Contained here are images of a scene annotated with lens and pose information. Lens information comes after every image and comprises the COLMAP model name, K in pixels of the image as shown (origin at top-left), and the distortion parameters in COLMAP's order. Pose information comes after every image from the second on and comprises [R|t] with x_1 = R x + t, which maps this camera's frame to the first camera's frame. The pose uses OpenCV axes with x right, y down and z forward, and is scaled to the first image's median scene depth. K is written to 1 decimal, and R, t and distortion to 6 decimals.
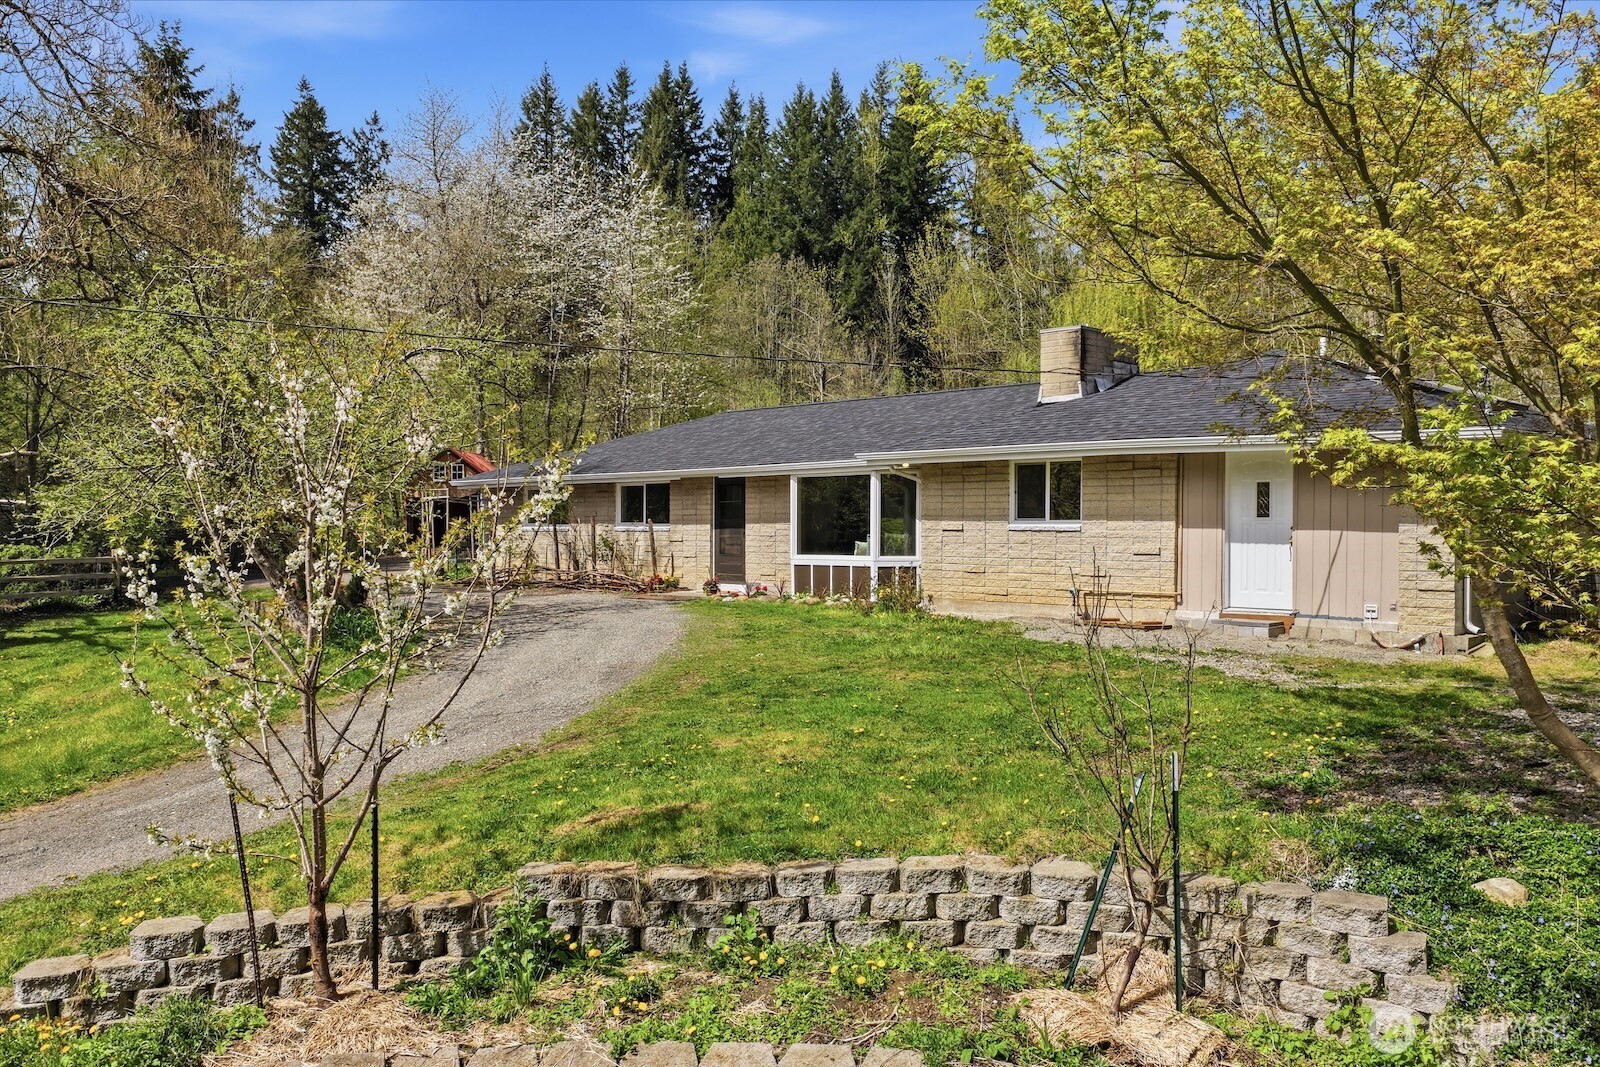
lens RADIAL K [[1322.7, 0, 800.3], [0, 1322.7, 537.2], [0, 0, 1]] dist [-0.003070, 0.005363]
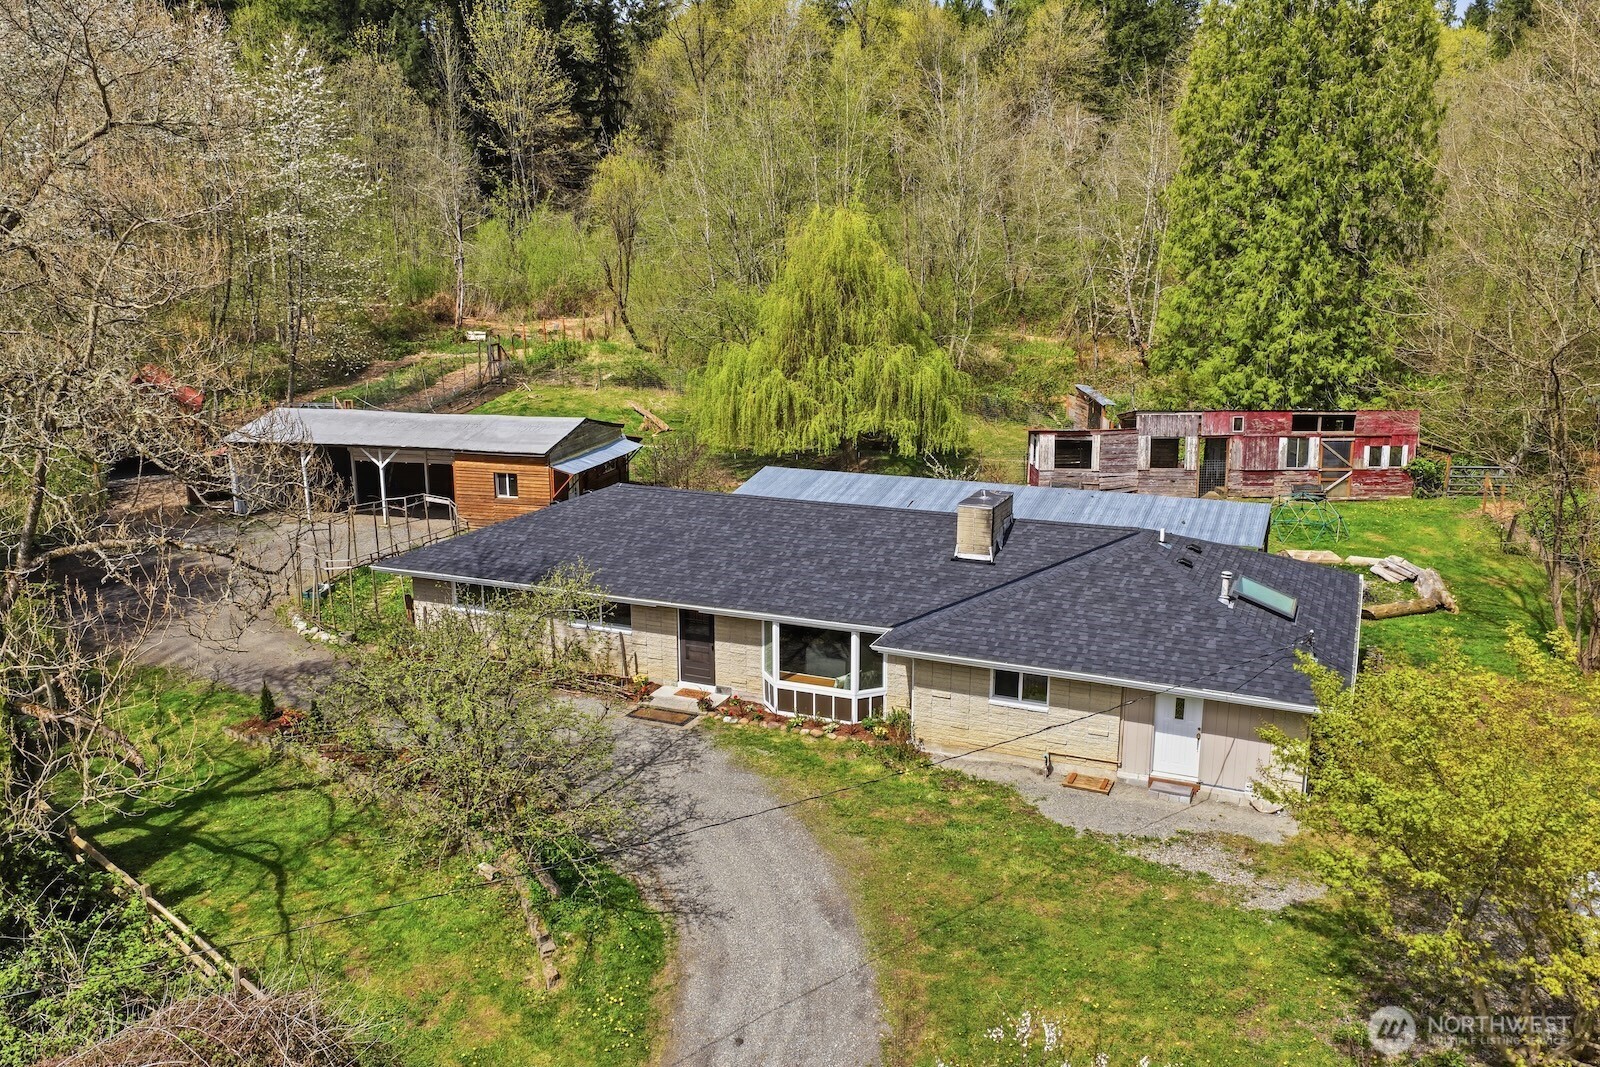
lens RADIAL K [[1322.7, 0, 797.5], [0, 1322.7, 531.8], [0, 0, 1]] dist [-0.003070, 0.005363]
pose [[0.926951, -0.091141, 0.363943, -0.441458], [0.004248, 0.972533, 0.232728, -0.427285], [-0.375158, -0.214181, 0.901877, -0.137271]]
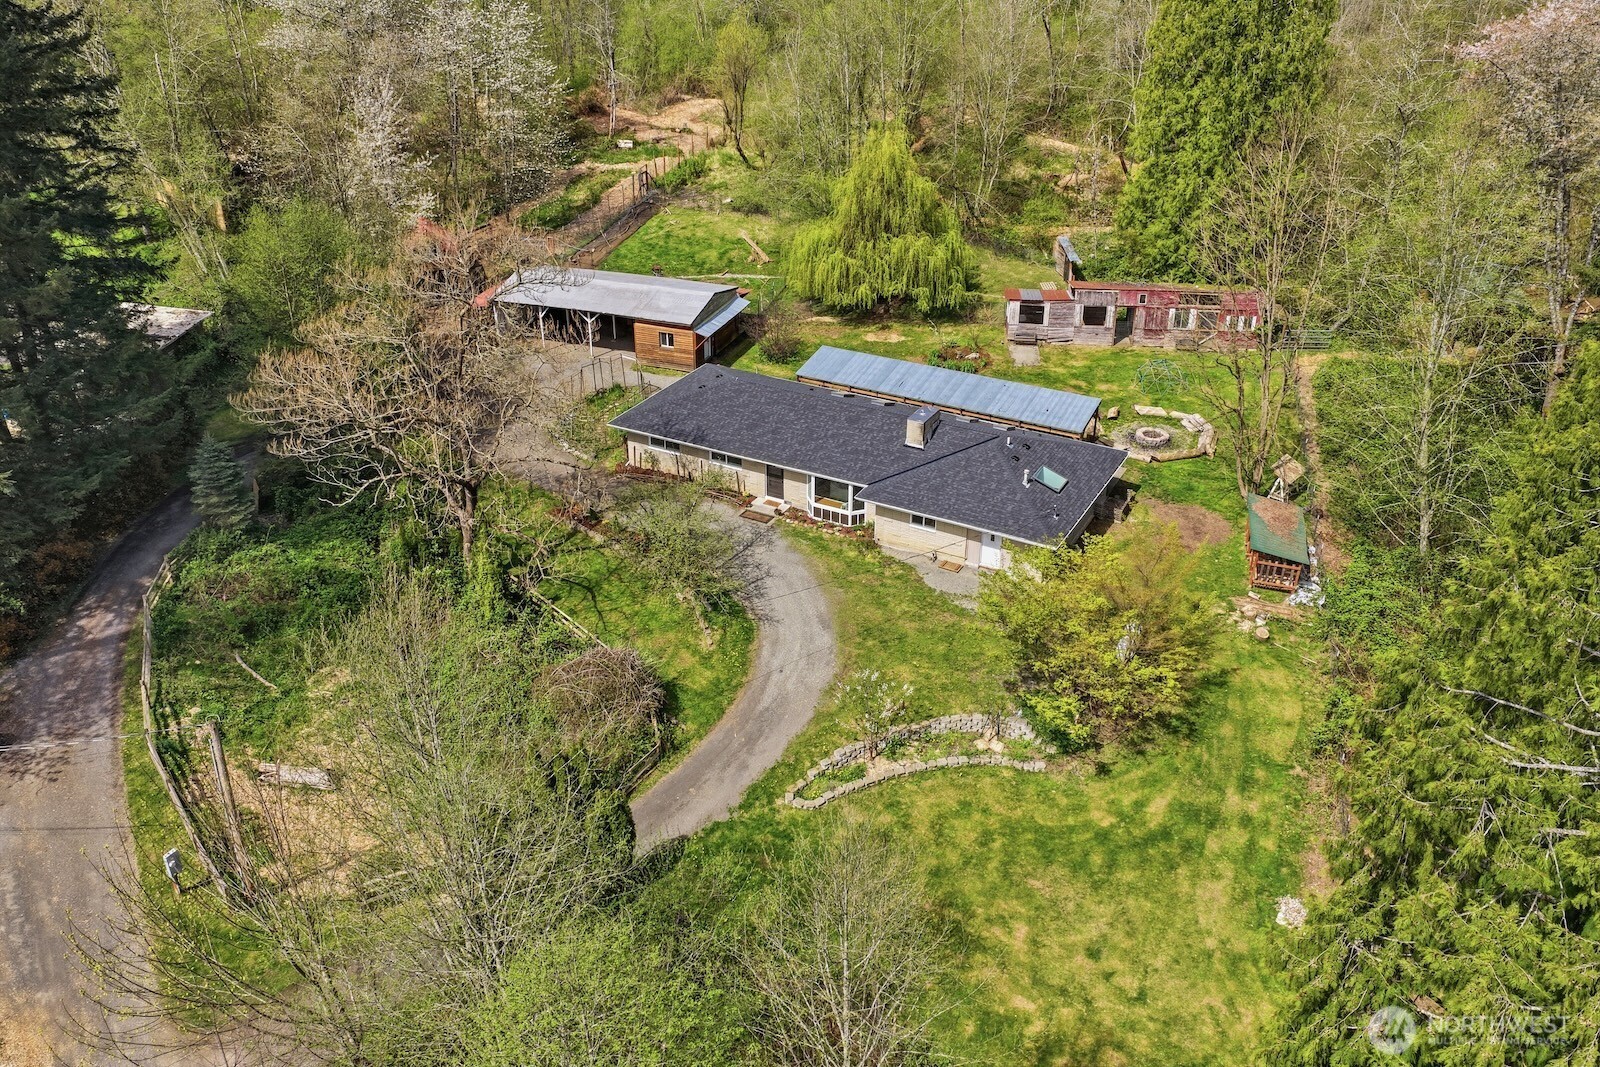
lens RADIAL K [[1322.7, 0, 806.1], [0, 1322.7, 534.9], [0, 0, 1]] dist [-0.003070, 0.005363]
pose [[0.954409, -0.145351, 0.260723, -0.707551], [-0.001357, 0.871316, 0.490721, -1.211884], [-0.298499, -0.468702, 0.831394, -1.193940]]
